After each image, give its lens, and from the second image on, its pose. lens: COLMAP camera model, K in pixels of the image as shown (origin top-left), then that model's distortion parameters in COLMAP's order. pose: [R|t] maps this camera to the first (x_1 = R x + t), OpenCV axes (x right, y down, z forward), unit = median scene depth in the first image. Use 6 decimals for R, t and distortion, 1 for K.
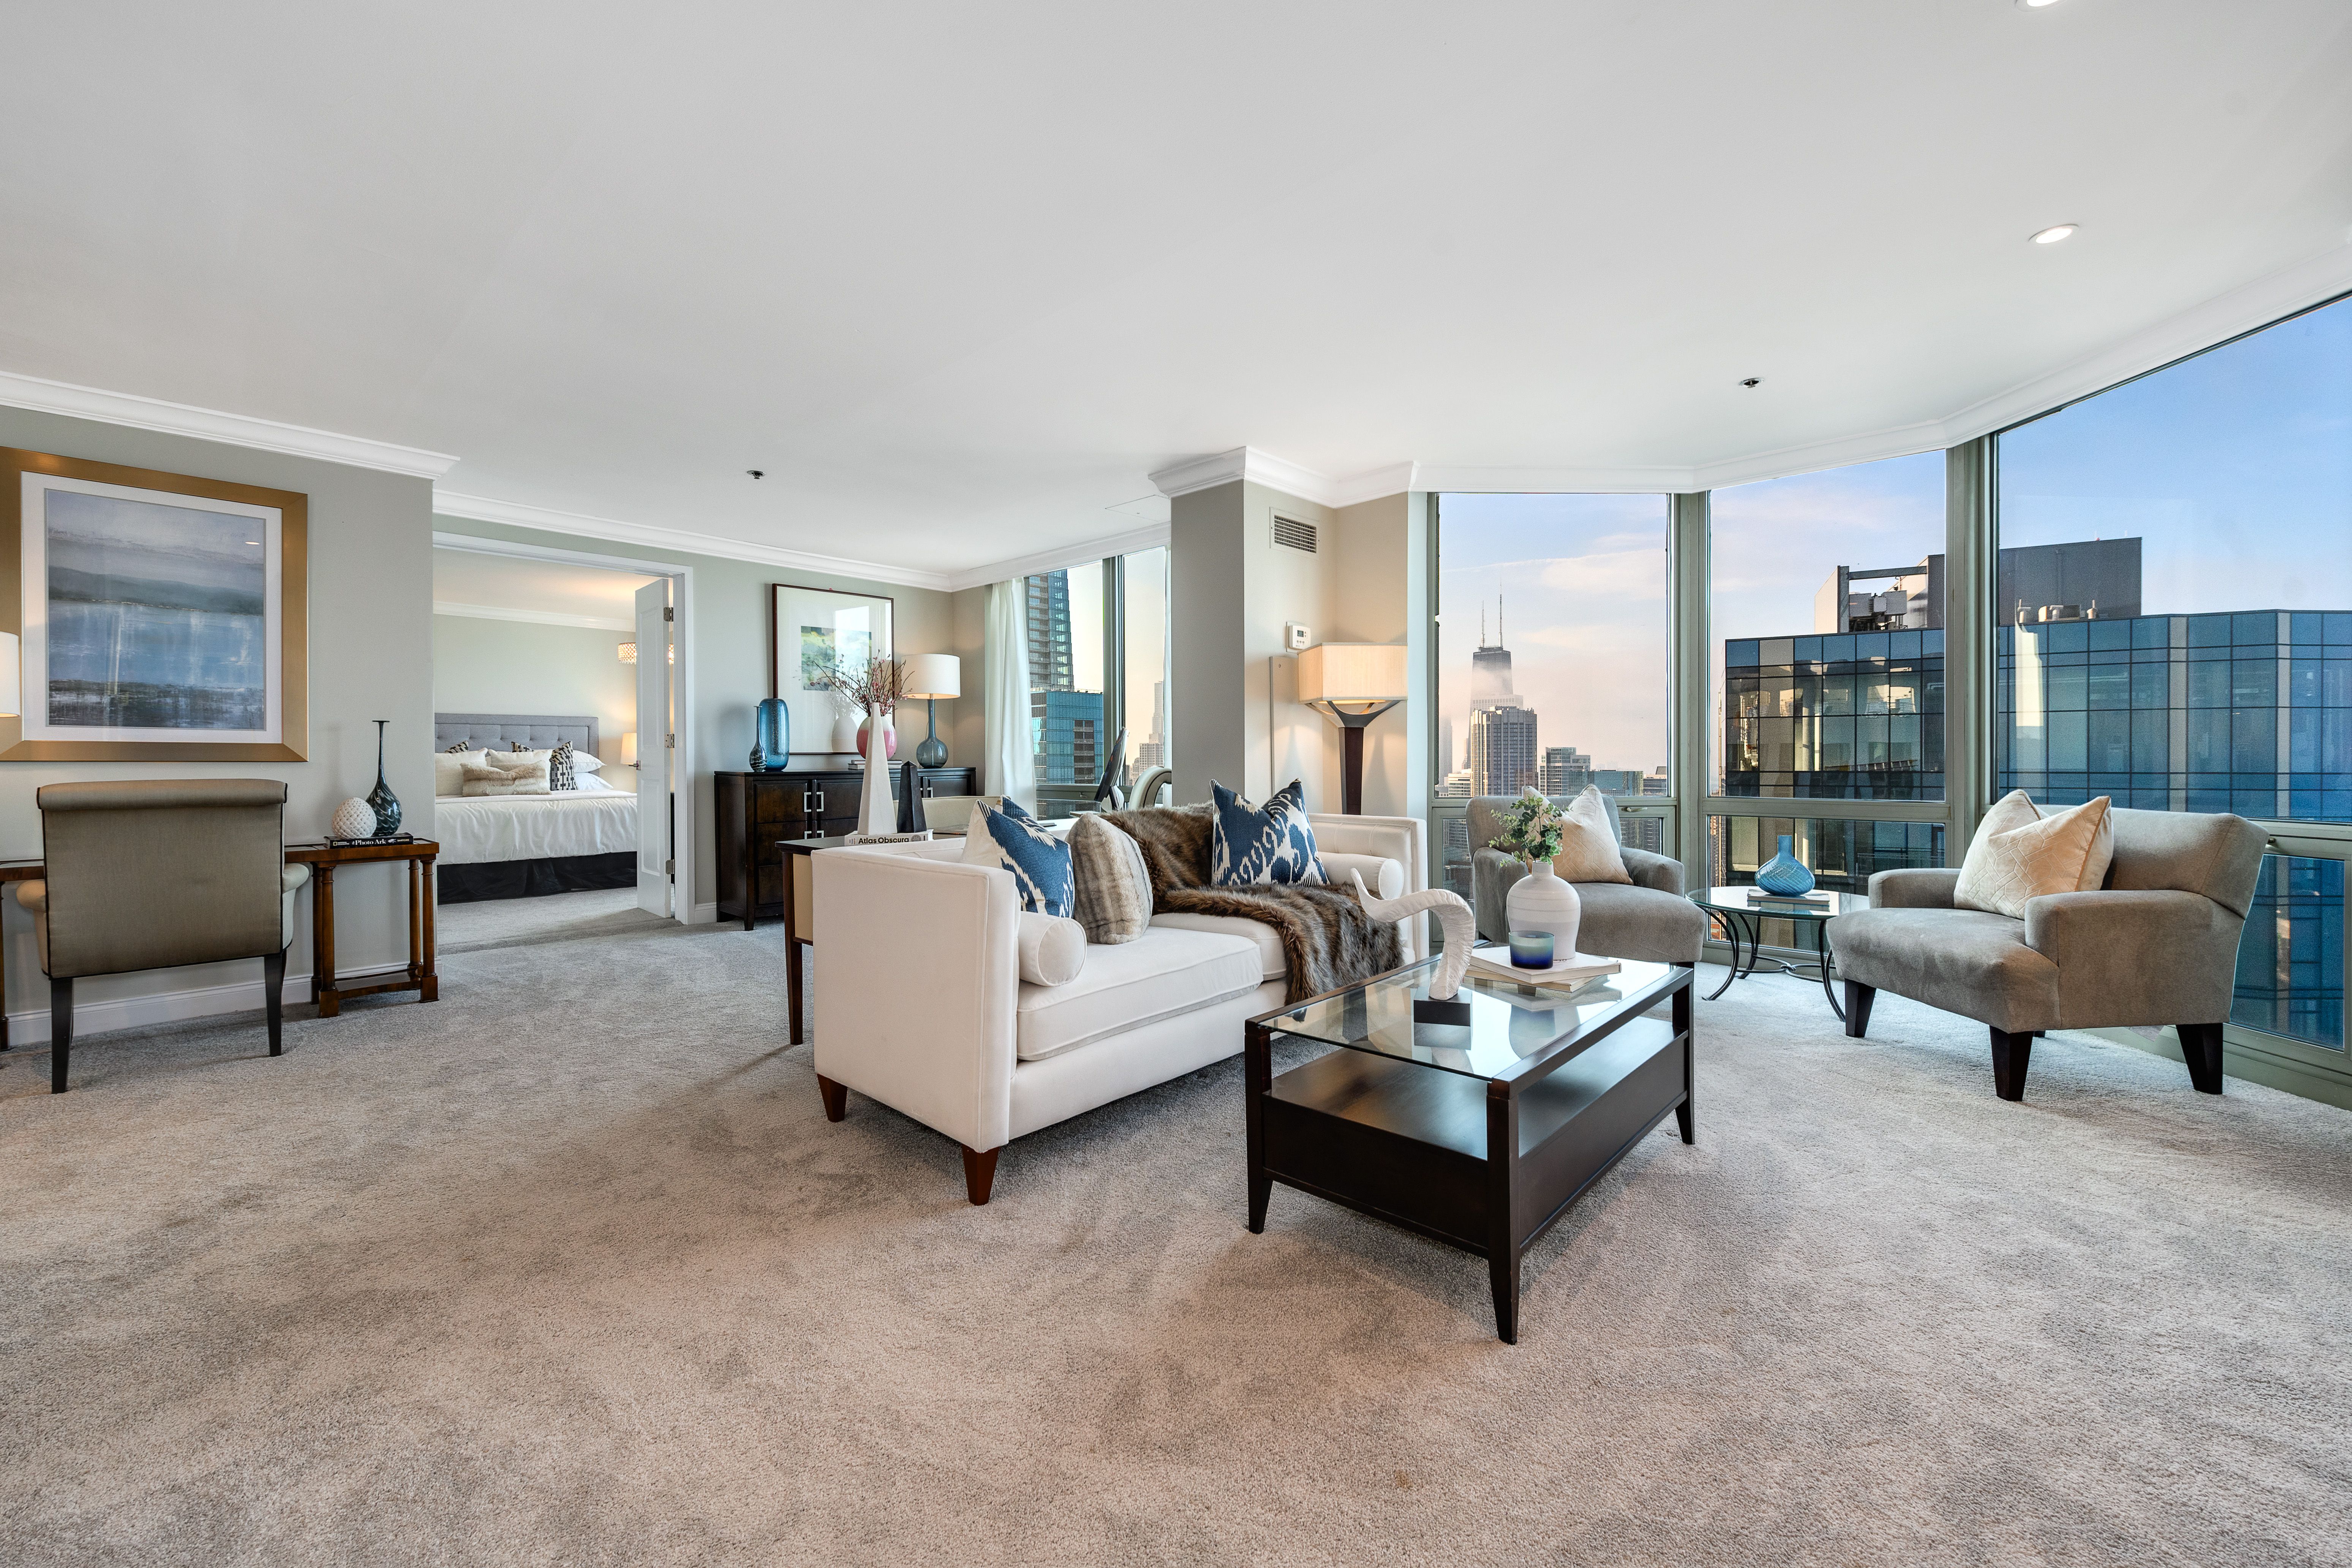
lens RADIAL K [[921.6, 0, 1182.1], [0, 921.6, 772.7], [0, 0, 1]] dist [0.000007, 0.000027]
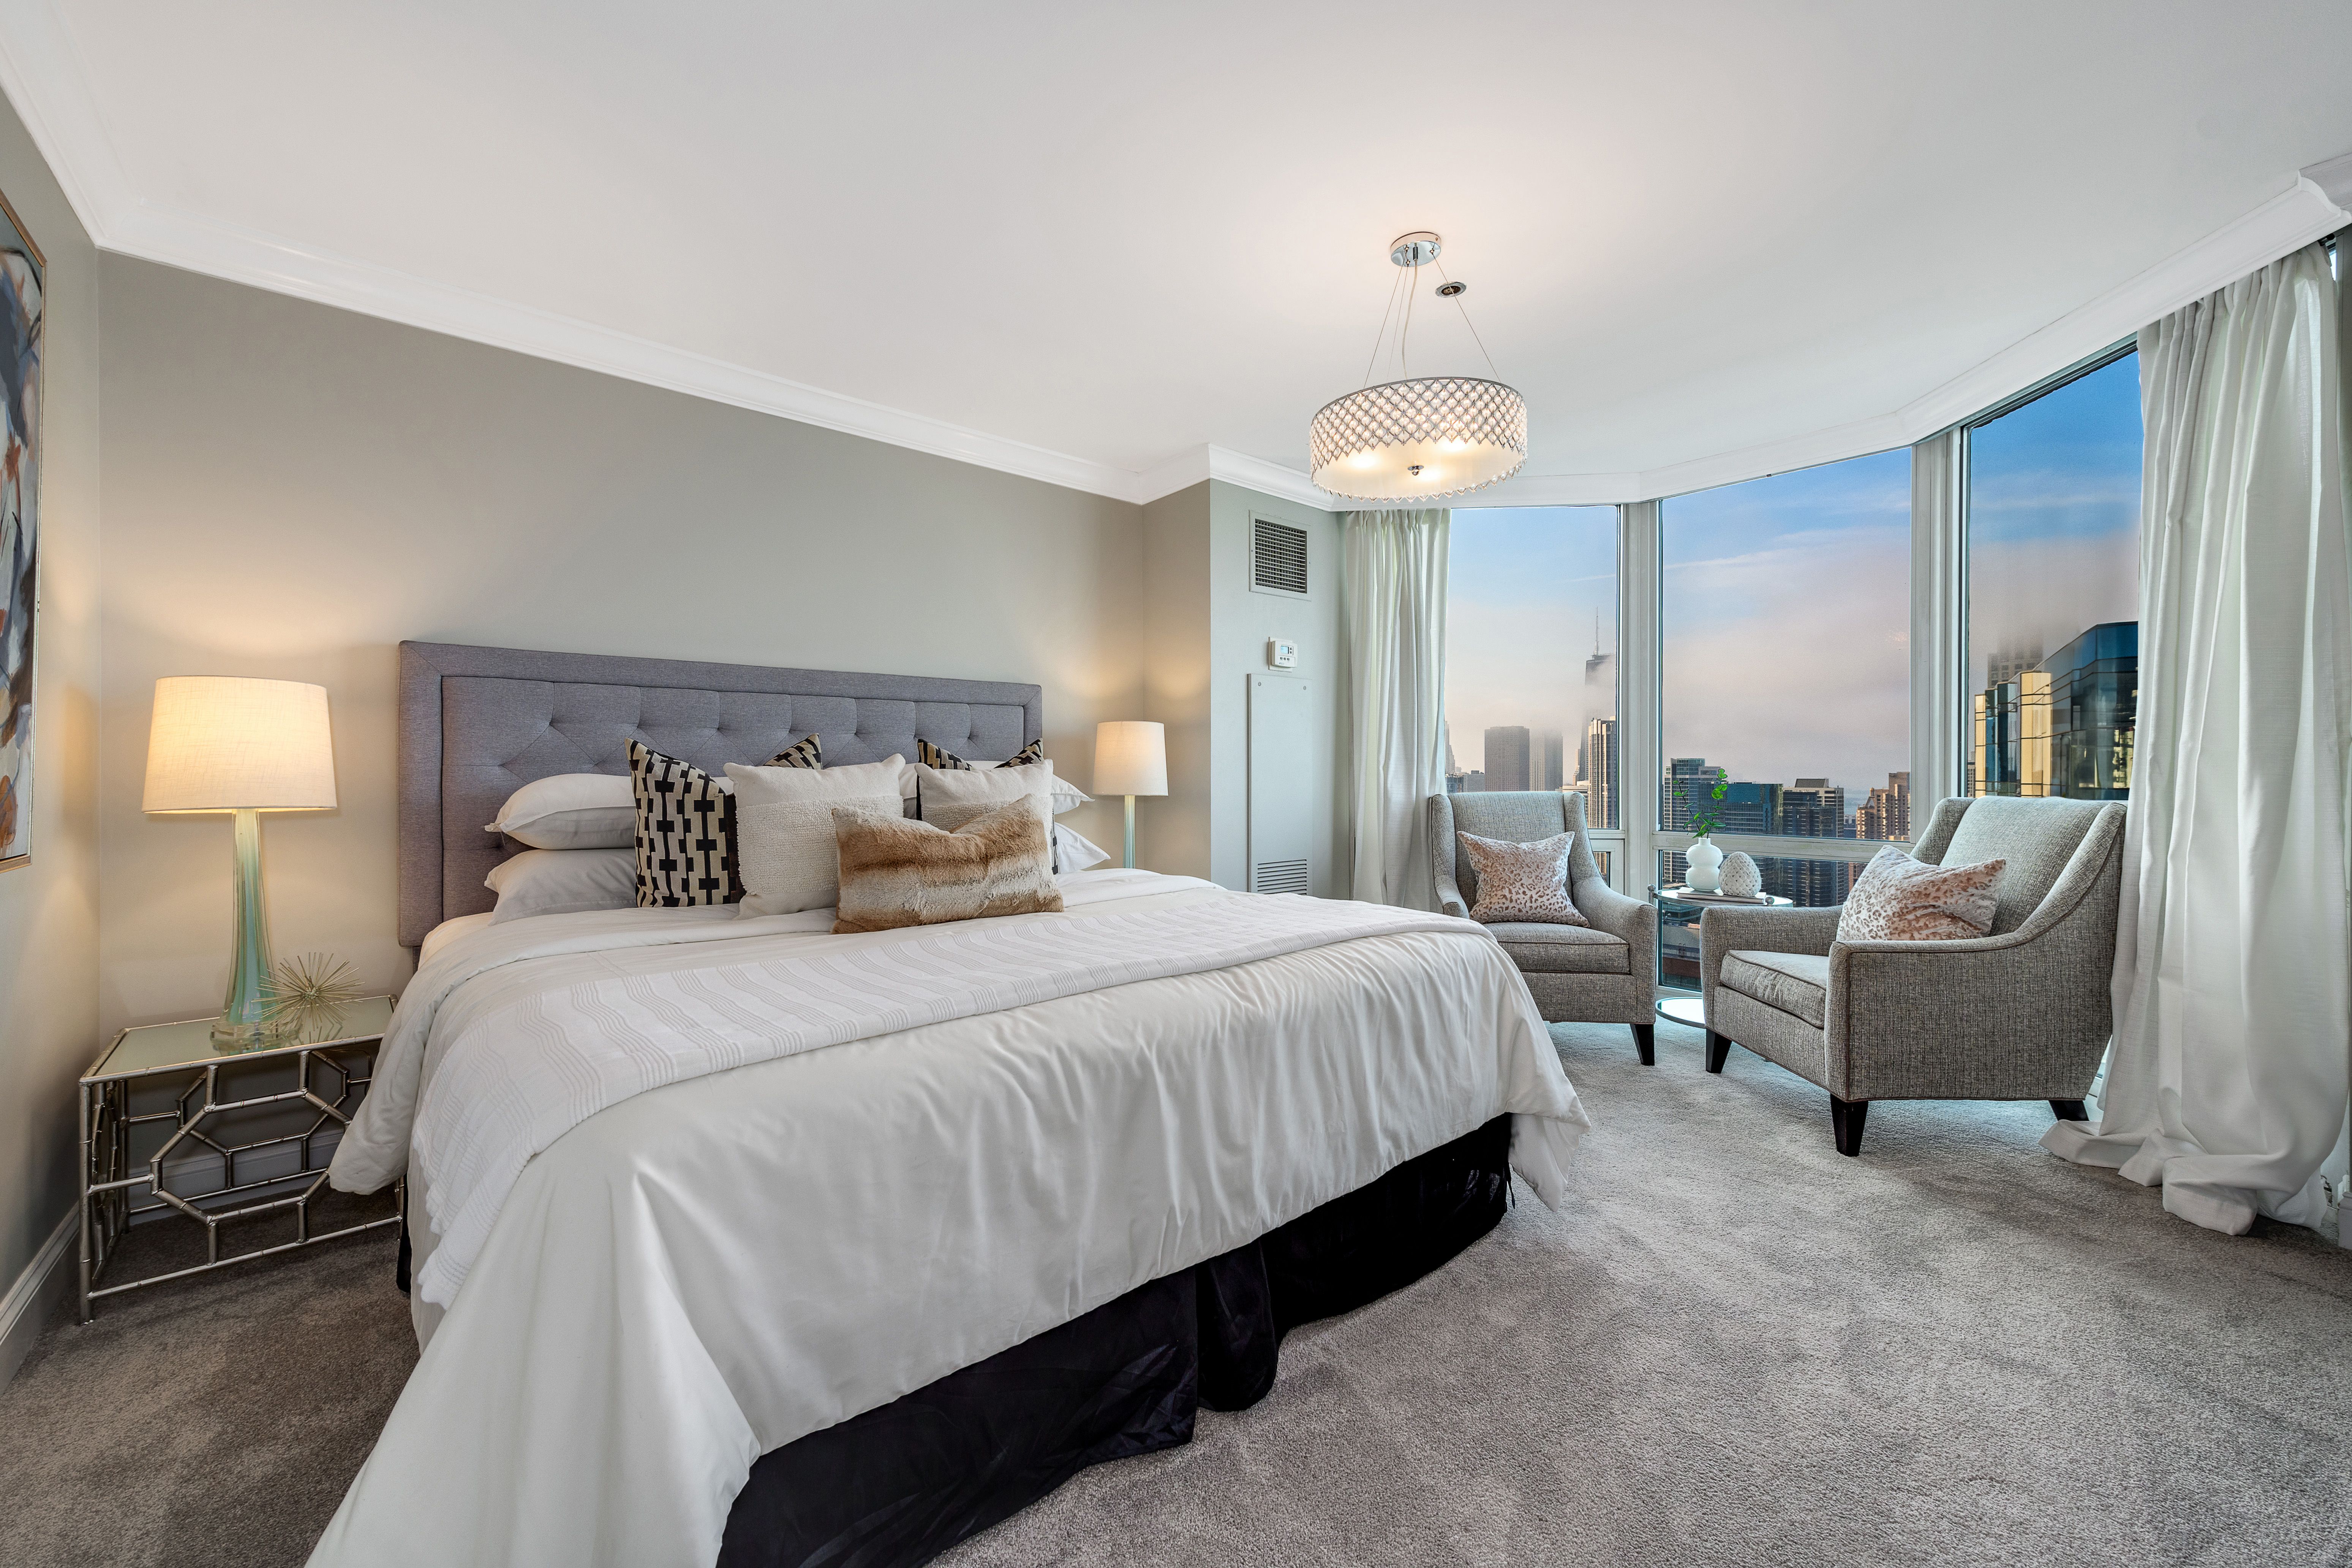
lens RADIAL K [[921.6, 0, 1182.1], [0, 921.6, 772.7], [0, 0, 1]] dist [0.000007, 0.000027]
pose [[0.993863, 0.003545, -0.110557, -1.241956], [-0.004754, 0.999932, -0.010675, -0.038624], [0.110512, 0.011135, 0.993812, 1.393458]]
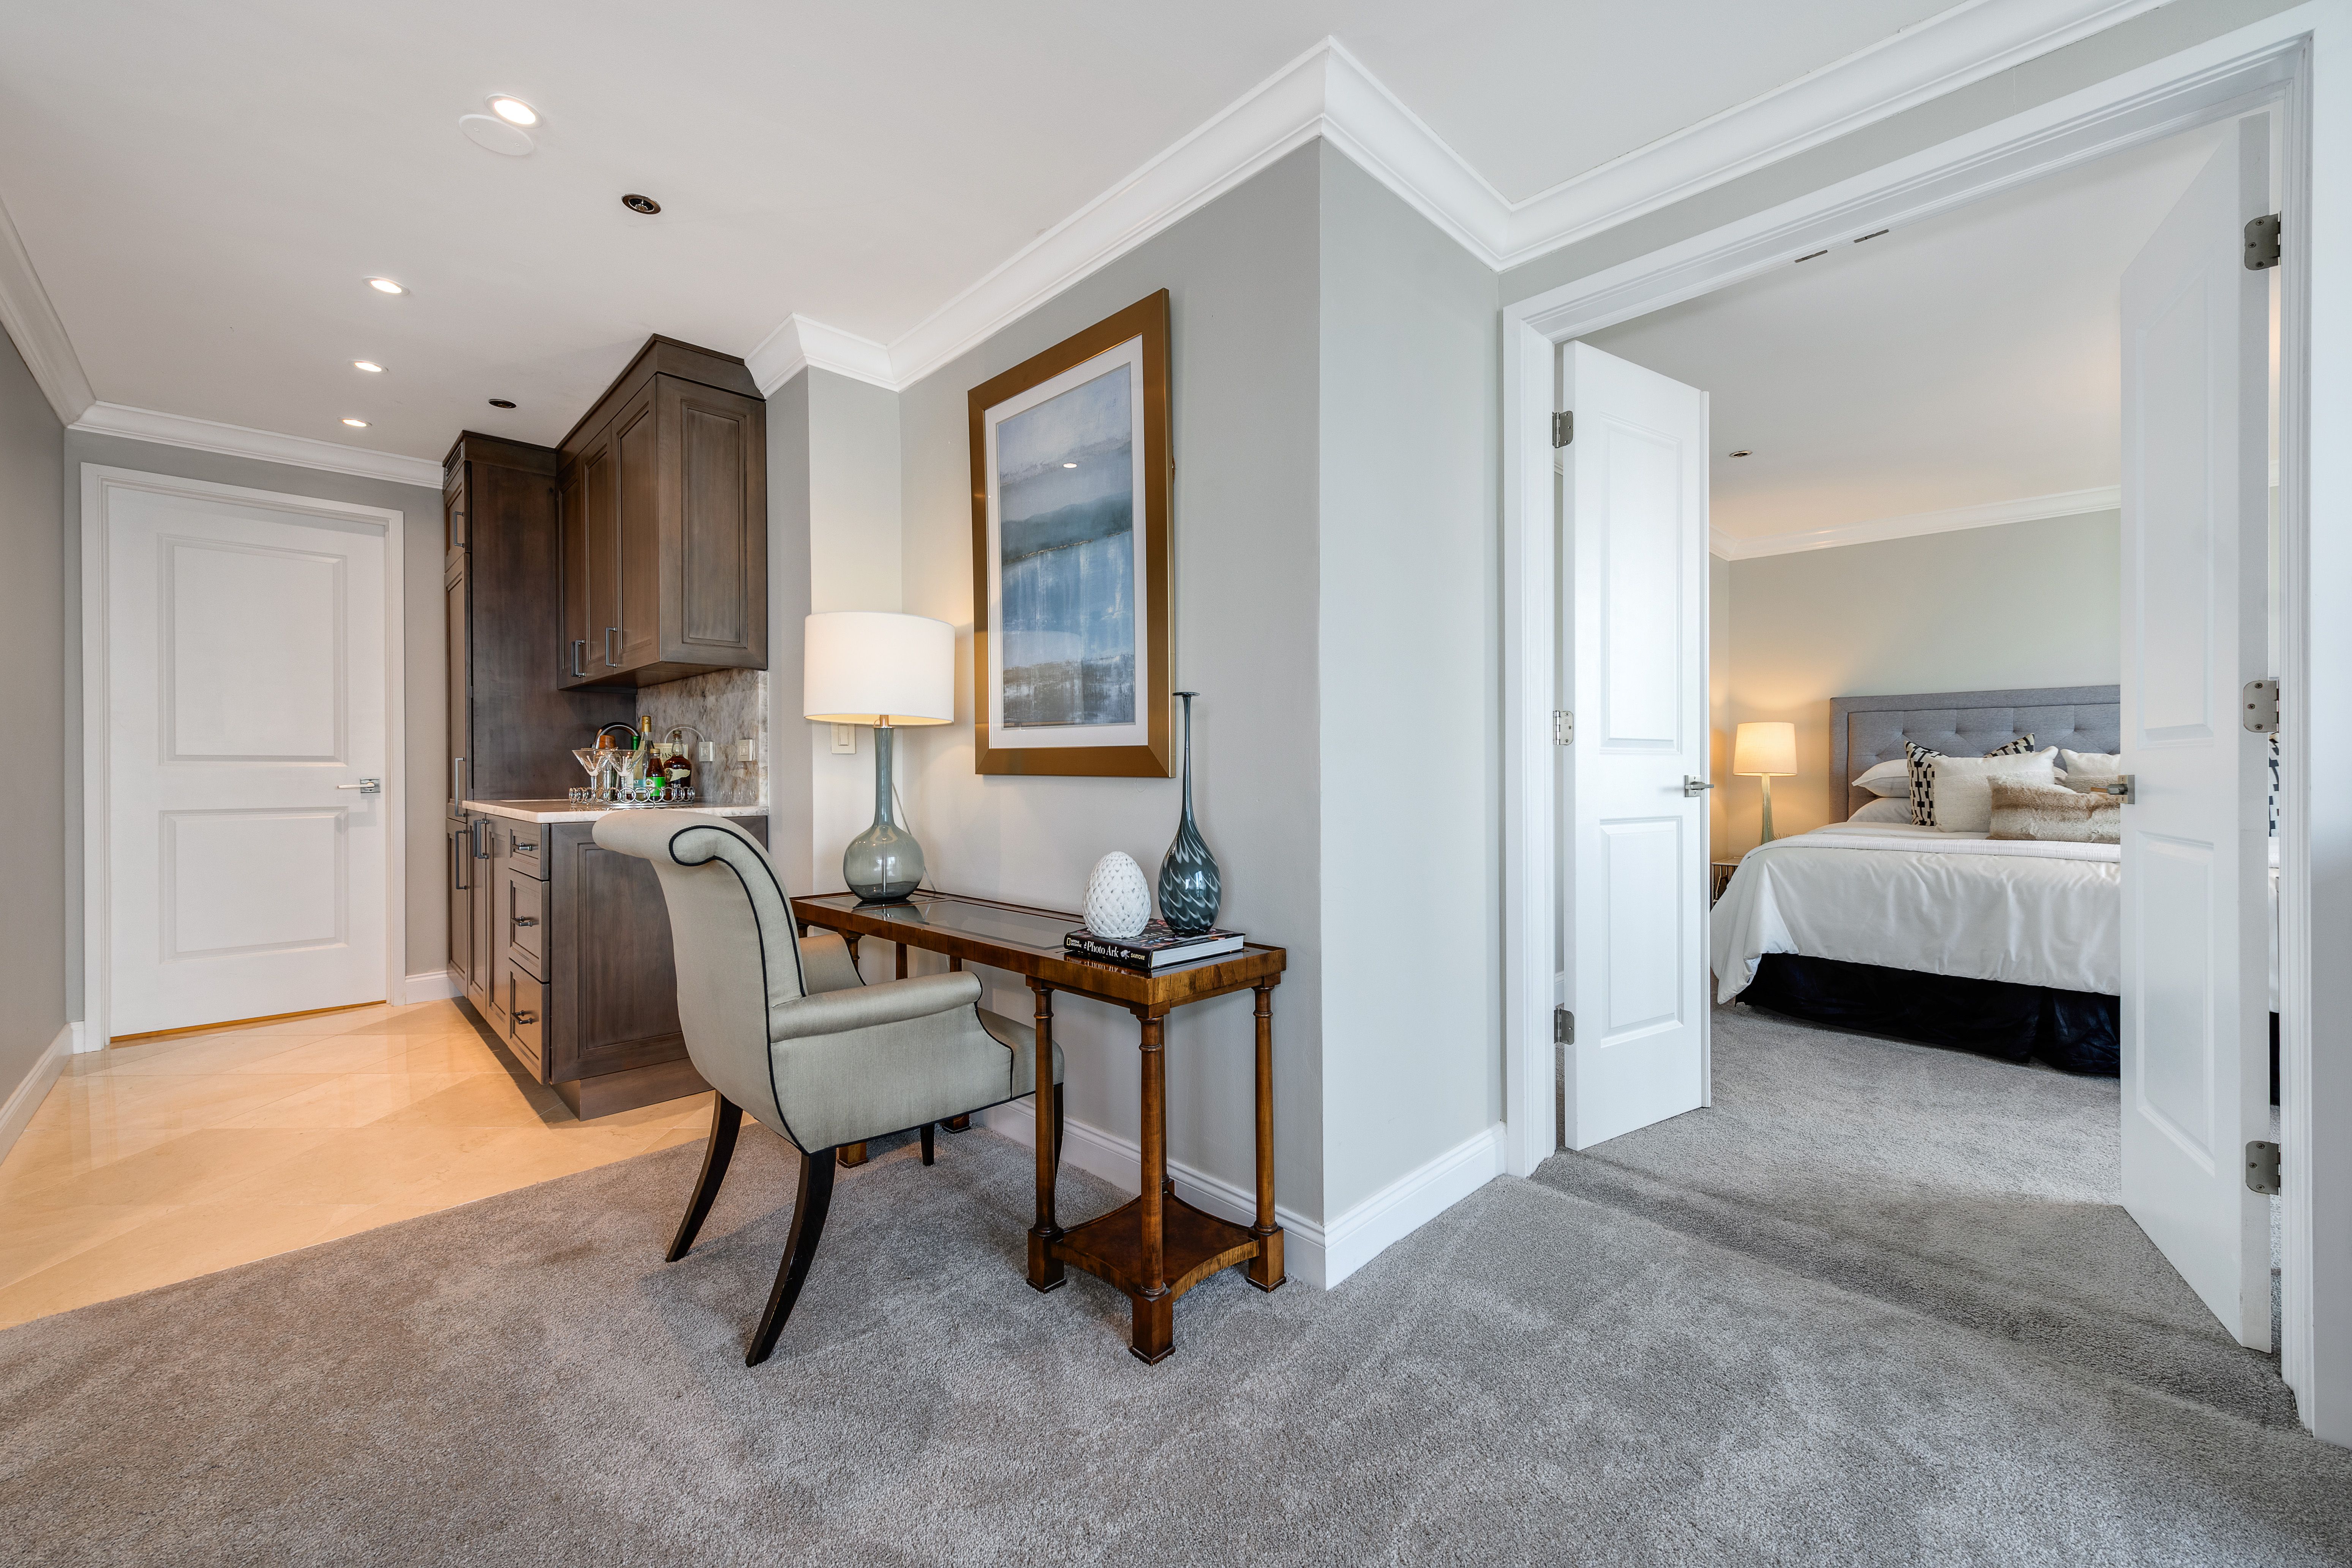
lens RADIAL K [[921.6, 0, 1182.1], [0, 921.6, 772.7], [0, 0, 1]] dist [0.000007, 0.000027]
pose [[-0.048384, 0.006197, -0.998810, -0.410313], [-0.013562, 0.999884, 0.006861, -0.019132], [0.998737, 0.013877, -0.048294, 1.063409]]
